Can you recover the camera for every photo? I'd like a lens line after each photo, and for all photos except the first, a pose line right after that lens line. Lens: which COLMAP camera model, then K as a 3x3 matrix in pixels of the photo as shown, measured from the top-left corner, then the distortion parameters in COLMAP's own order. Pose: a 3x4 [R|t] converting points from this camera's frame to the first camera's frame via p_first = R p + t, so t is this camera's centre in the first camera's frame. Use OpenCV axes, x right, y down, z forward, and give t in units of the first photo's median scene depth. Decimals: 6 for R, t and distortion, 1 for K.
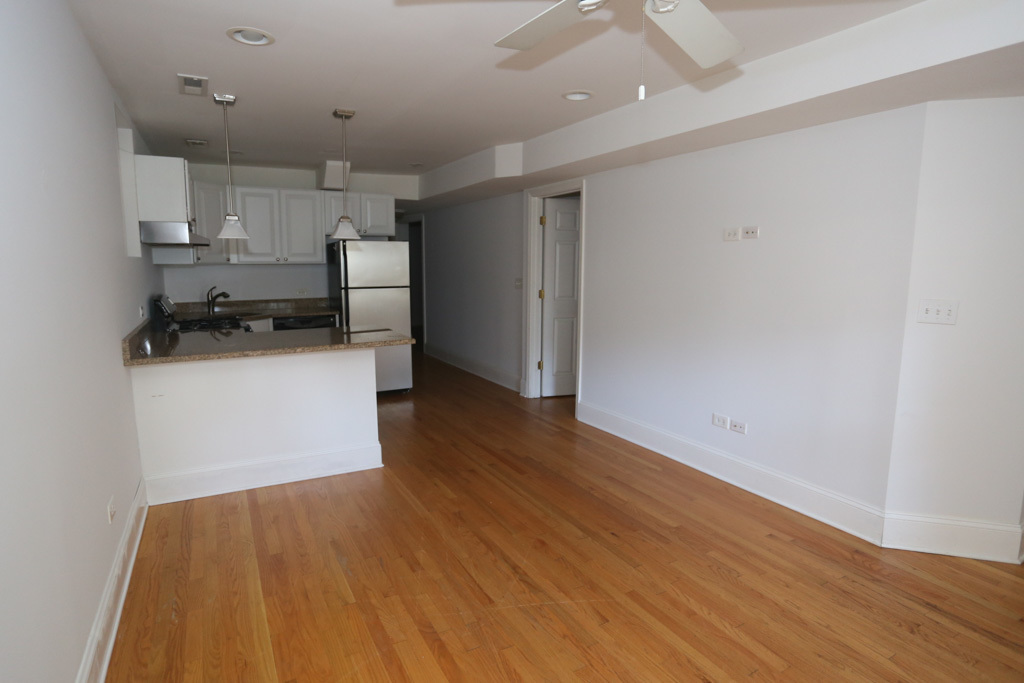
lens RADIAL K [[544.2, 0, 491.2], [0, 544.2, 347.7], [0, 0, 1]] dist [-0.071447, 0.030363]
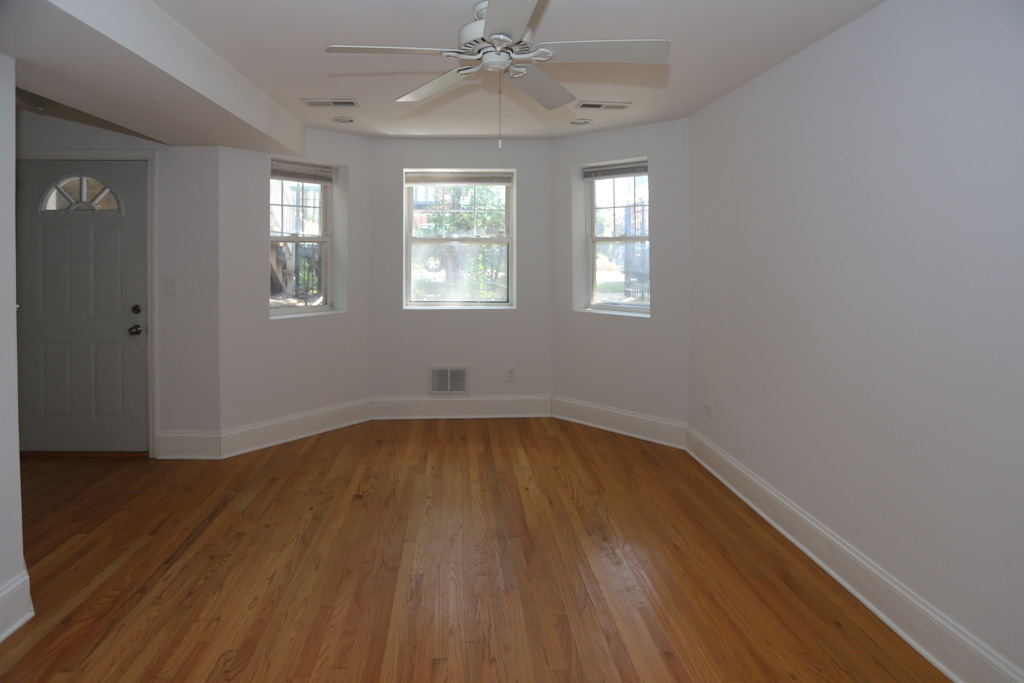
lens RADIAL K [[519.2, 0, 478.3], [0, 519.2, 245.9], [0, 0, 1]] dist [-0.053781, 0.018939]
pose [[-0.905032, 0.003799, 0.425327, -0.098332], [0.066024, 0.989094, 0.131655, -0.127666], [-0.420188, 0.147234, -0.895413, 0.789430]]
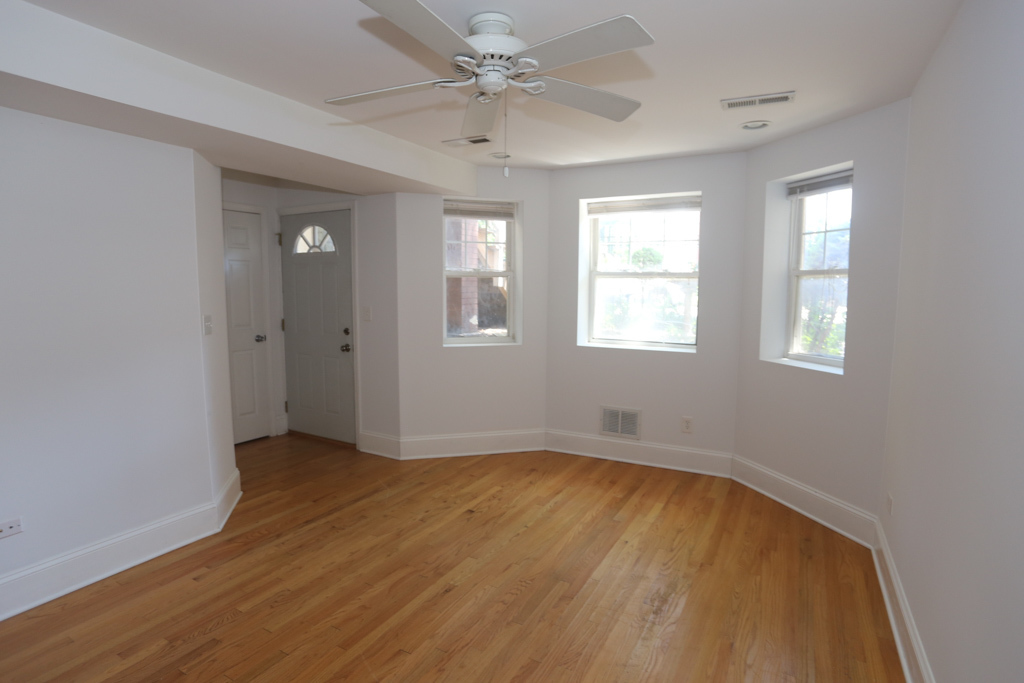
lens RADIAL K [[532.5, 0, 522.2], [0, 532.5, 342.1], [0, 0, 1]] dist [-0.084700, 0.046320]
pose [[-0.562266, -0.090334, 0.822008, -0.313975], [0.122788, 0.973878, 0.191012, -0.095292], [-0.817790, 0.208332, -0.536486, 0.594054]]
